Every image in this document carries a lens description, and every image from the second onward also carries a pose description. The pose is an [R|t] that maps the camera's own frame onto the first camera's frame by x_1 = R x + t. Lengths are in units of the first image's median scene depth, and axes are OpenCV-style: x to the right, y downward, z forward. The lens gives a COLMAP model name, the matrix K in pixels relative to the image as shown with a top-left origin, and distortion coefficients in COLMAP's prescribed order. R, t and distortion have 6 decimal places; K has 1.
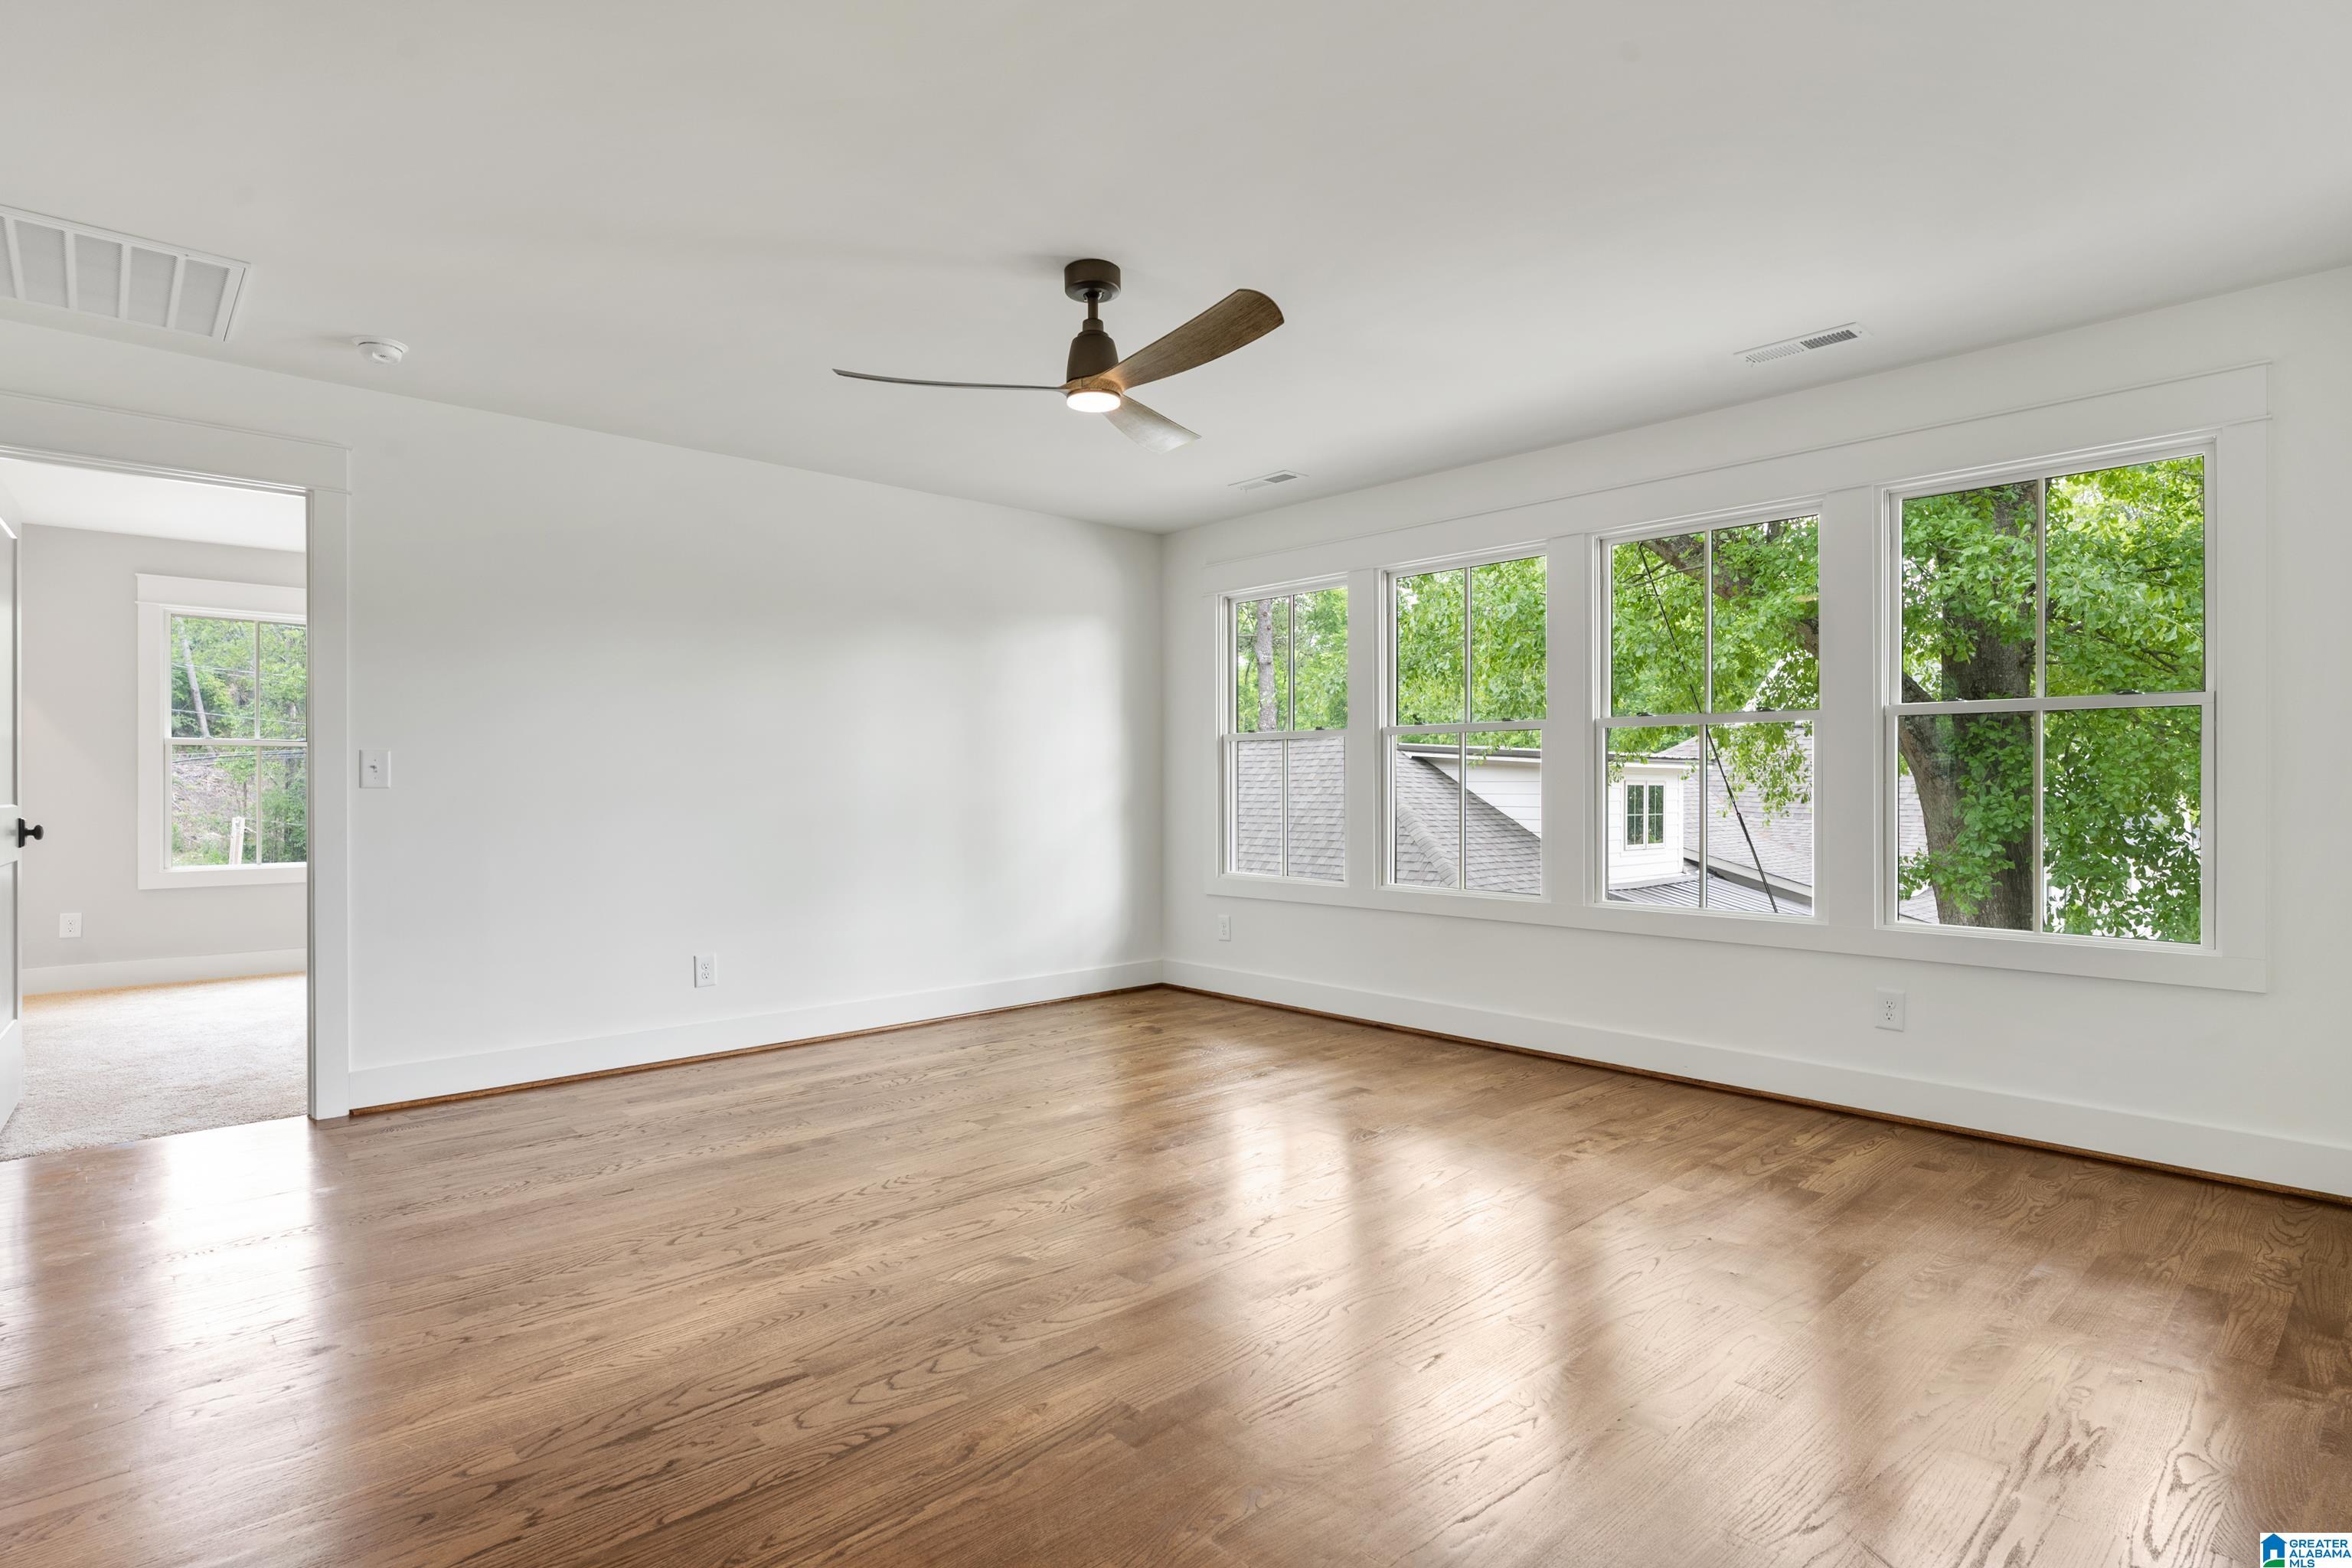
lens RADIAL K [[1203.5, 0, 1181.8], [0, 1203.5, 788.3], [0, 0, 1]] dist [0.005174, 0.000112]
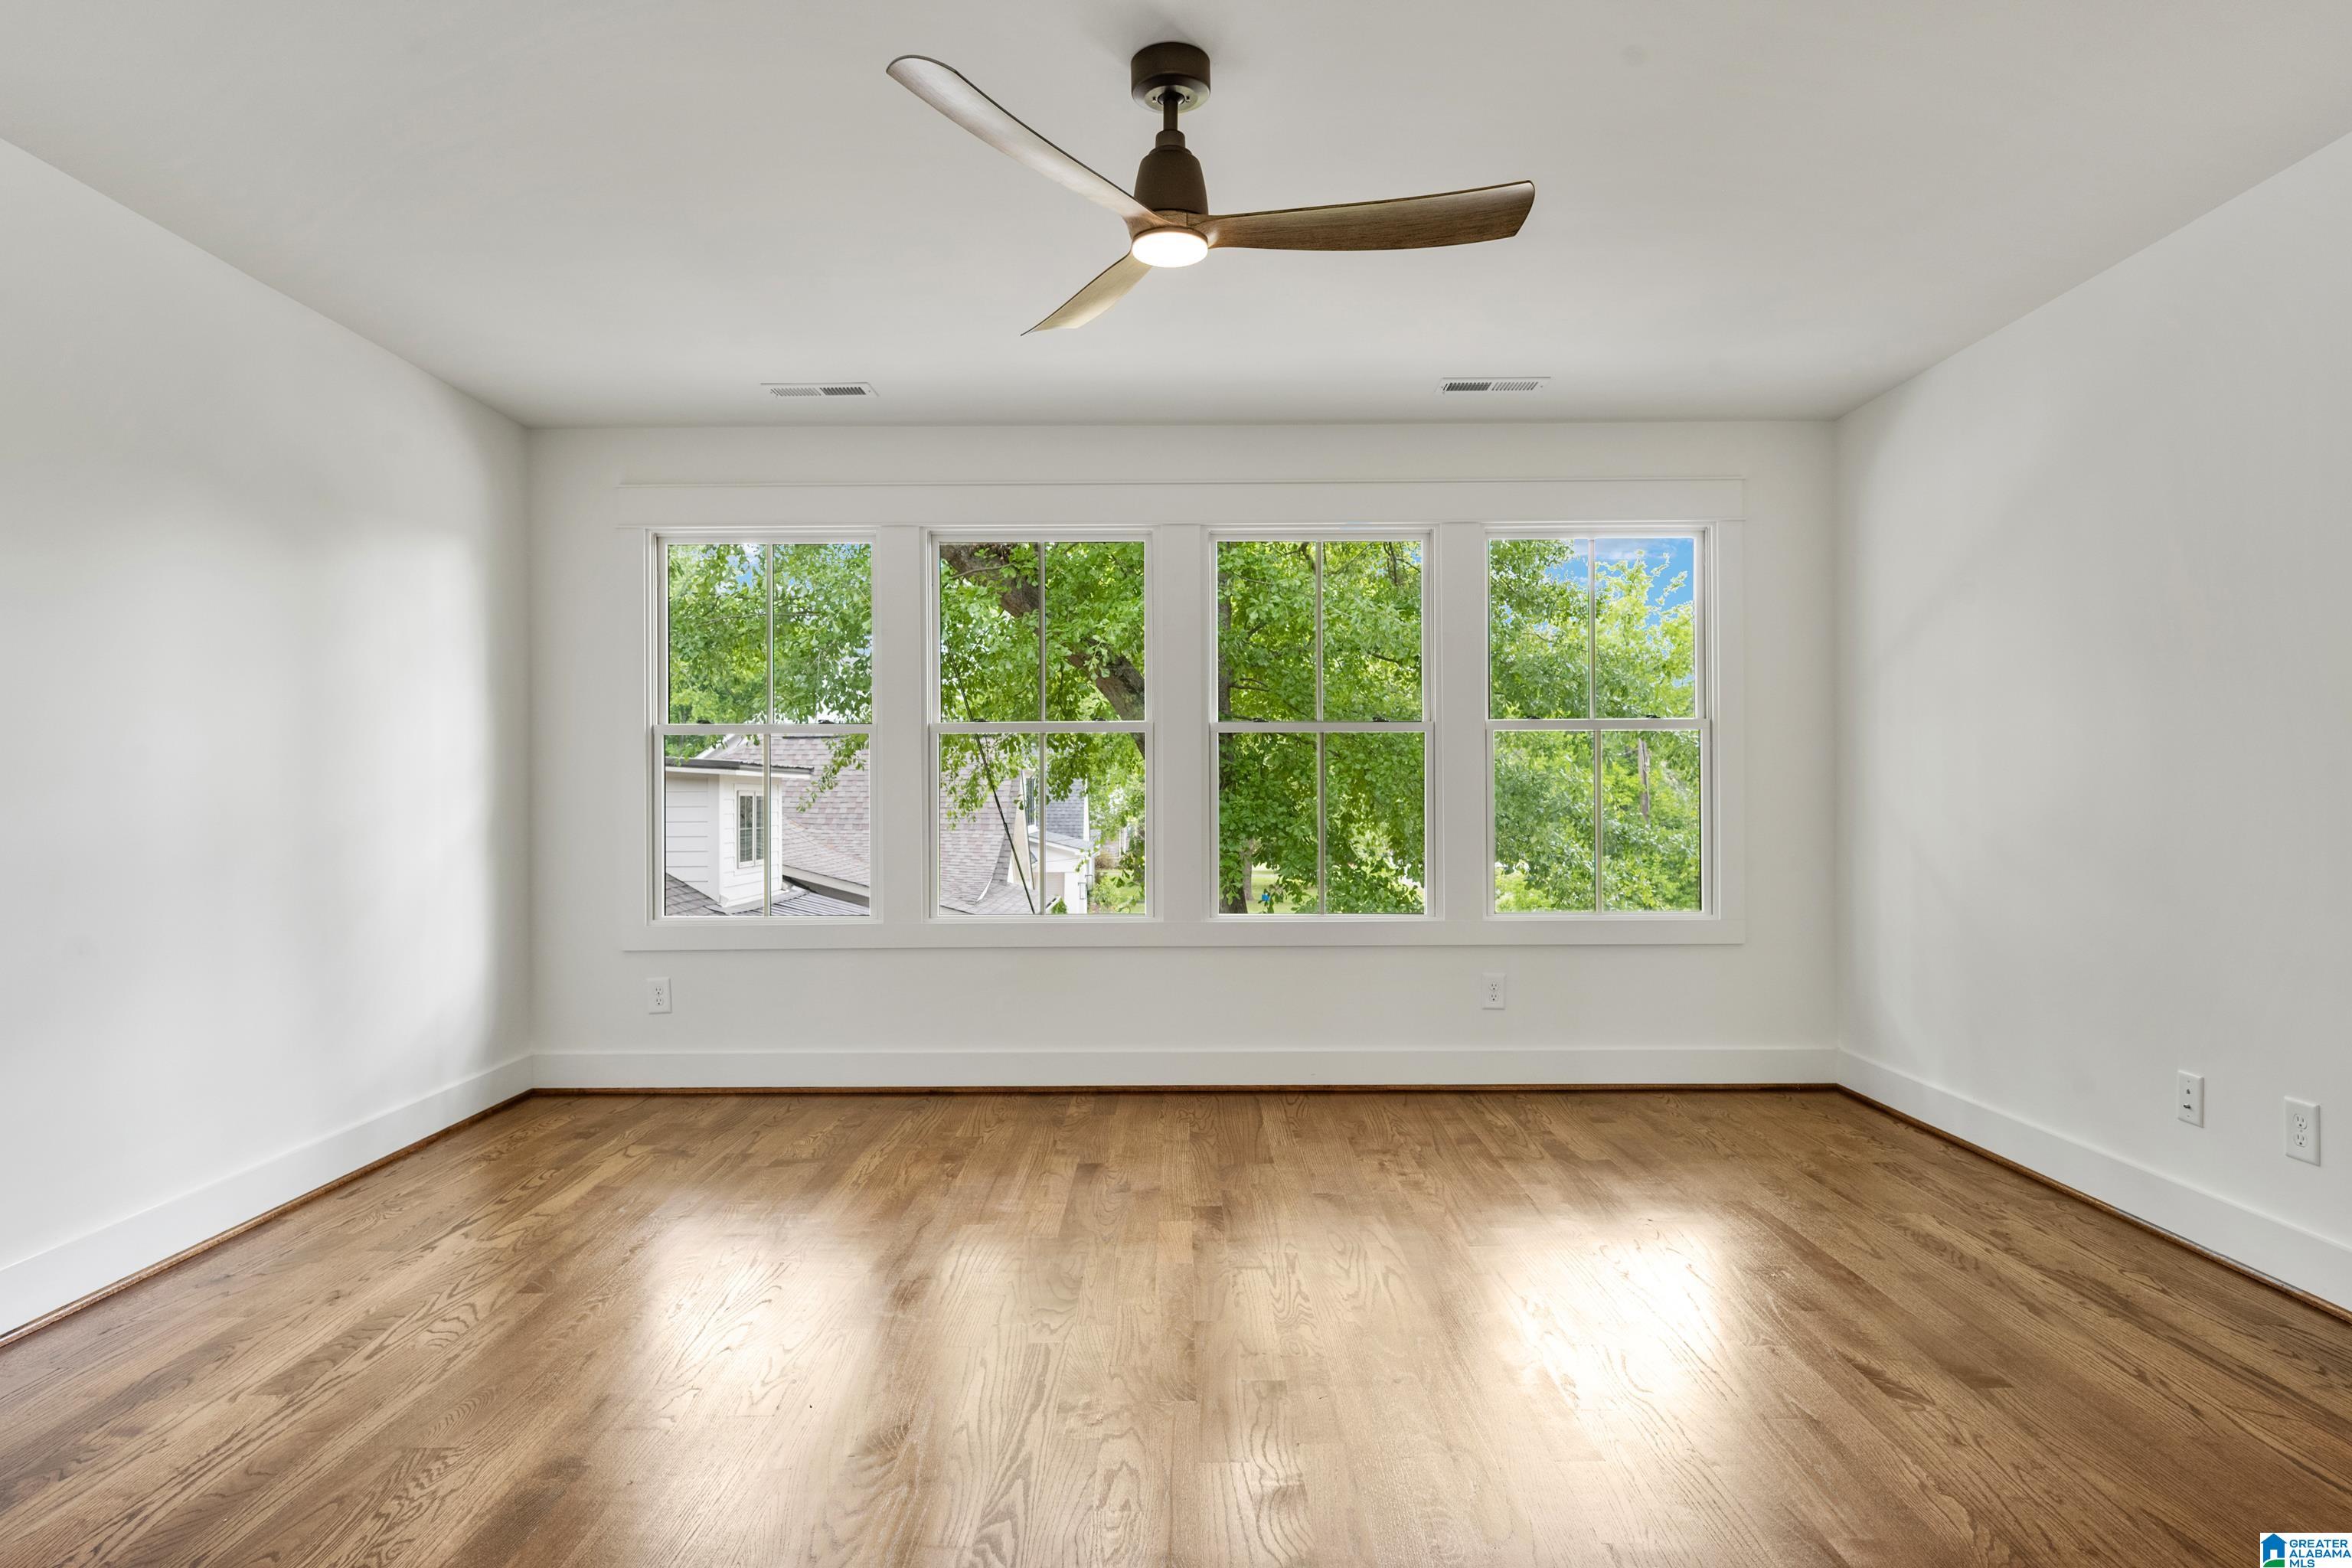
lens RADIAL K [[1302.6, 0, 1174.9], [0, 1302.6, 784.0], [0, 0, 1]] dist [-0.003614, -0.000372]
pose [[0.674055, 0.004960, 0.738664, -0.374276], [0.005752, 0.999912, -0.011964, 0.001042], [-0.738659, 0.012313, 0.673967, 0.286850]]
